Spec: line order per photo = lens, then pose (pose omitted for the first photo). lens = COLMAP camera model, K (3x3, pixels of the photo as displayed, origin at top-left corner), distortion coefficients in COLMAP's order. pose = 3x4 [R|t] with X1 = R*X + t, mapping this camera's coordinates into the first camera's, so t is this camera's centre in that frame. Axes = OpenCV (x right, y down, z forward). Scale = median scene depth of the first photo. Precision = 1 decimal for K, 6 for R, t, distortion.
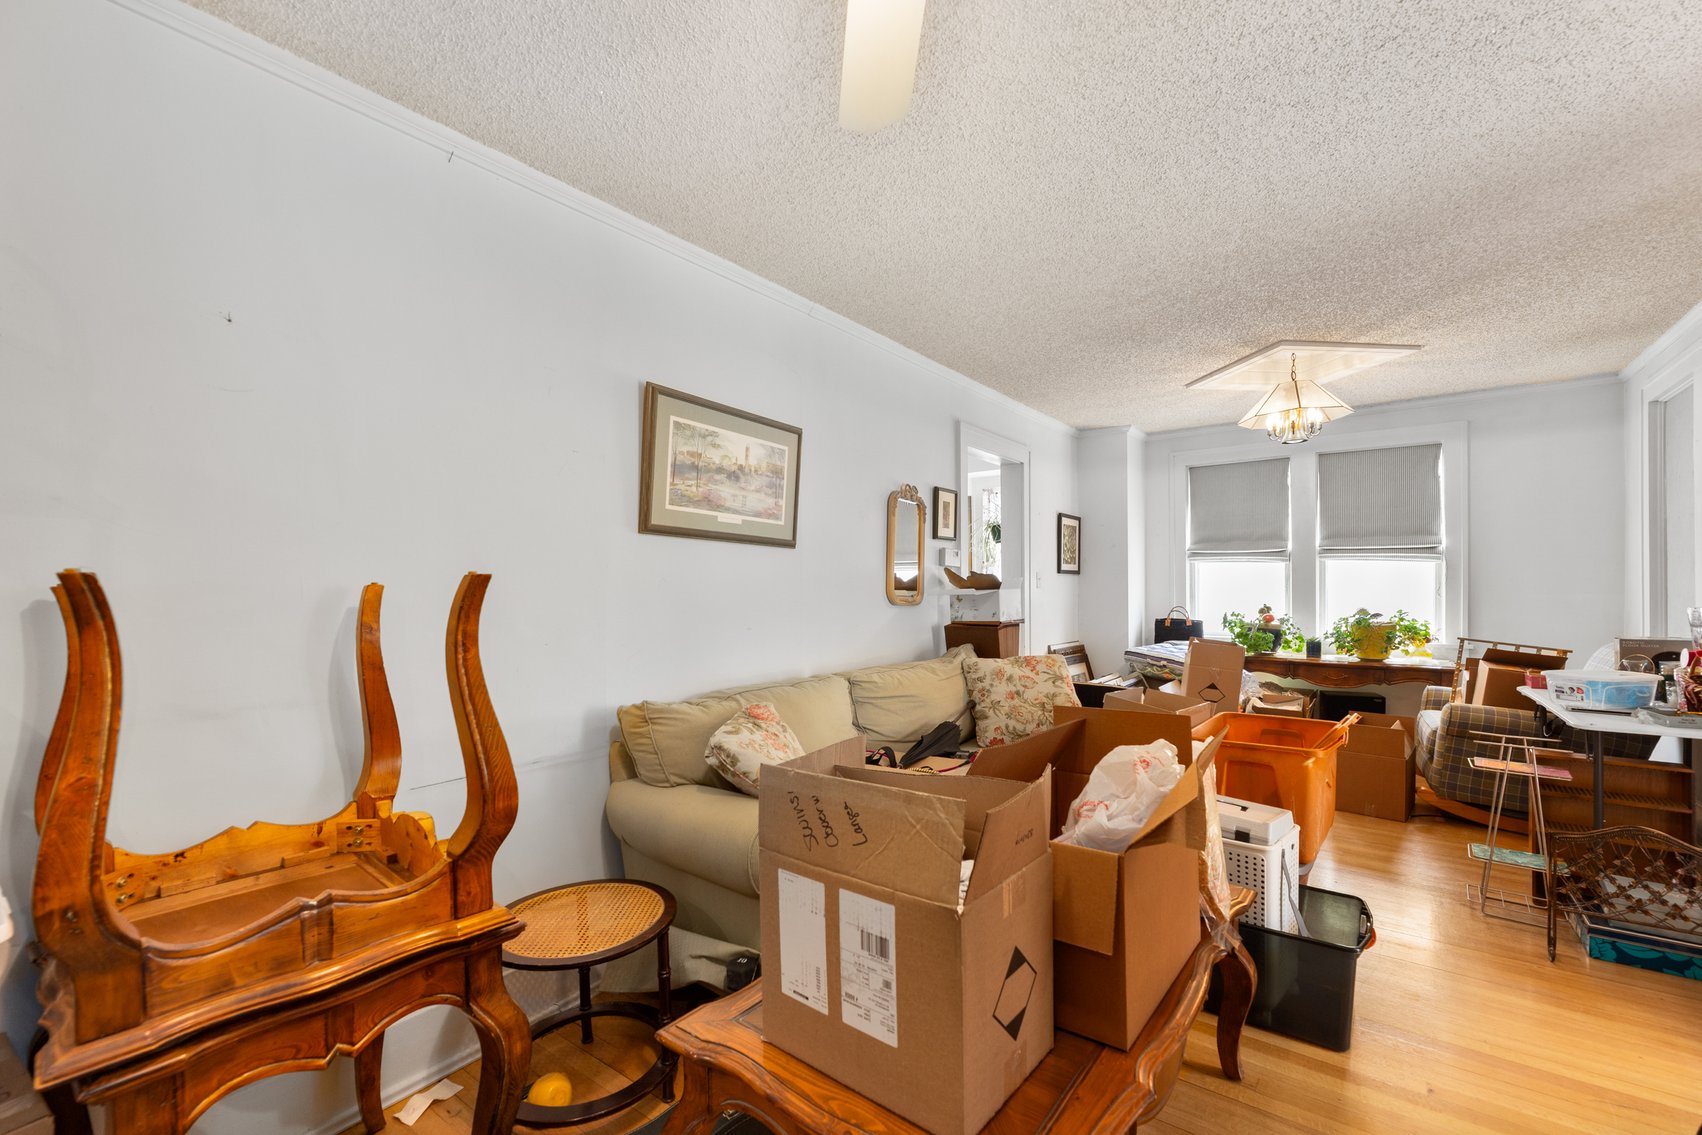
lens RADIAL K [[718.4, 0, 851.0], [0, 718.4, 583.7], [0, 0, 1]] dist [0.000958, 0.000091]
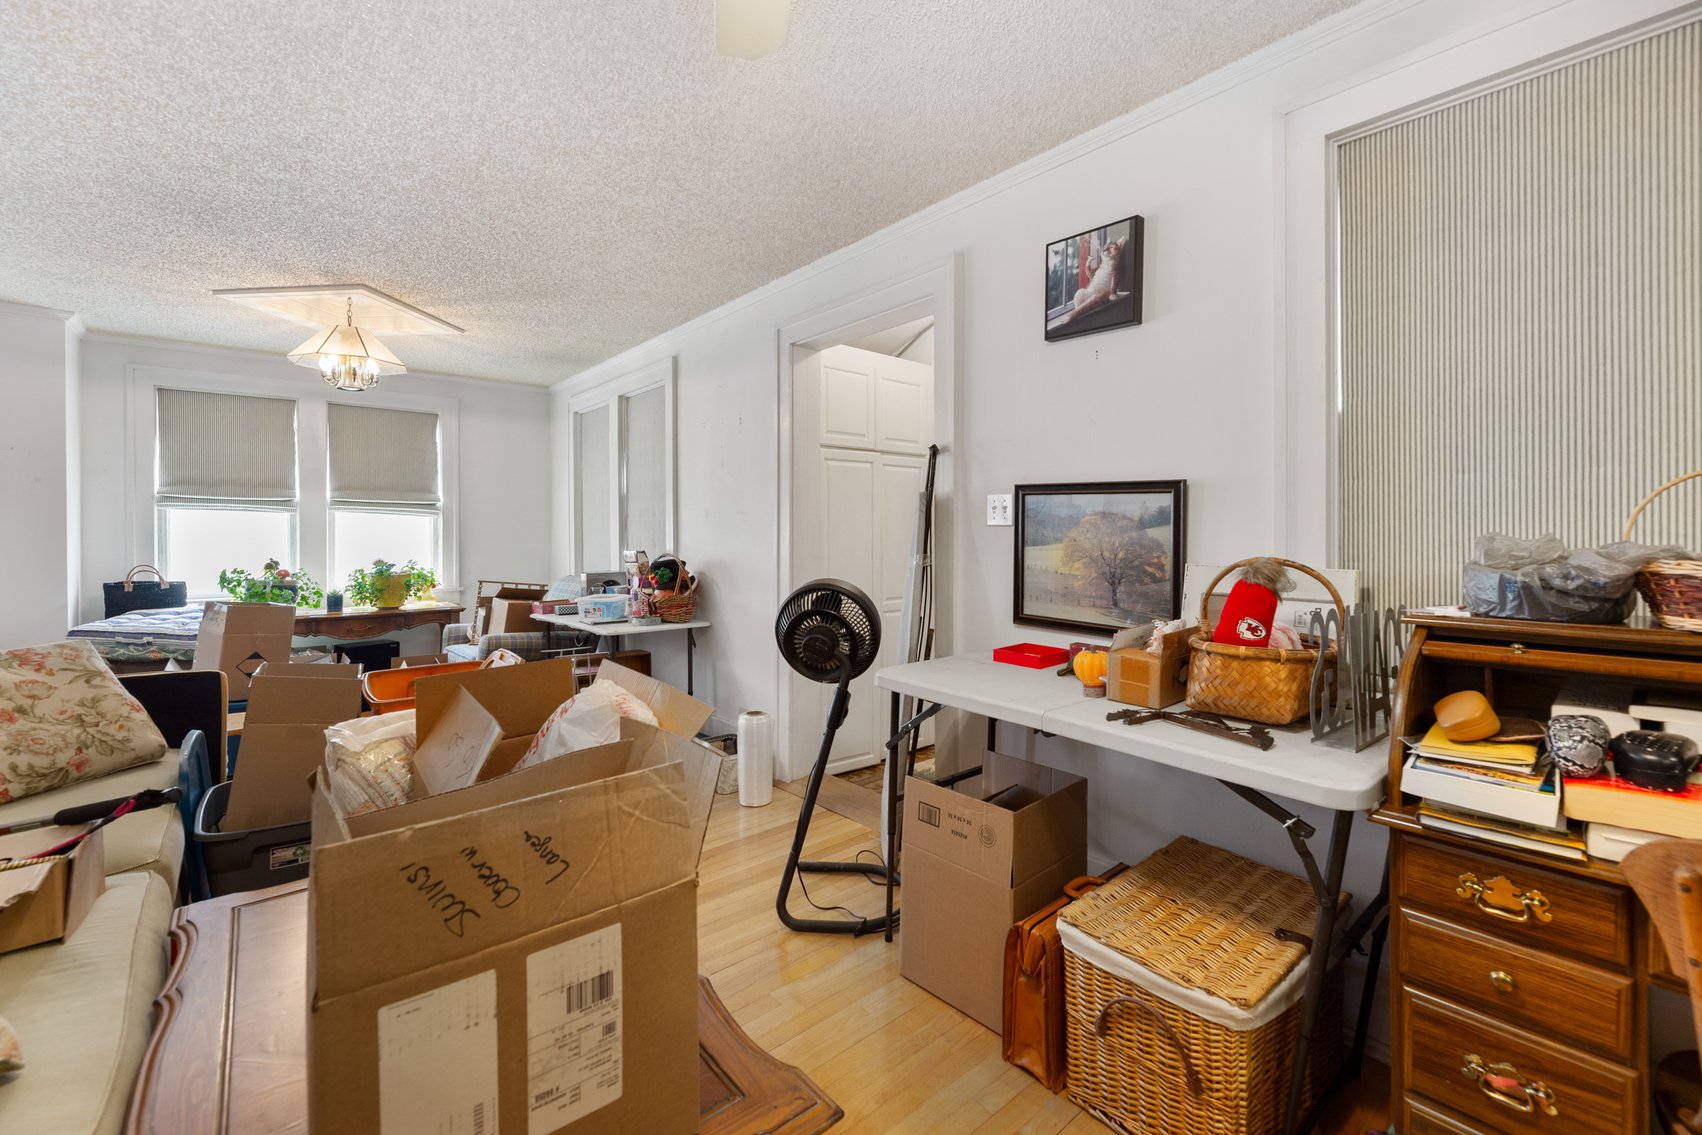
lens RADIAL K [[700.2, 0, 848.3], [0, 700.2, 532.9], [0, 0, 1]] dist [0.002486, 0.000192]
pose [[0.232066, 0.005964, 0.972682, -0.151354], [0.000670, 0.999980, -0.006291, 0.003257], [-0.972700, 0.002111, 0.232058, 0.131188]]
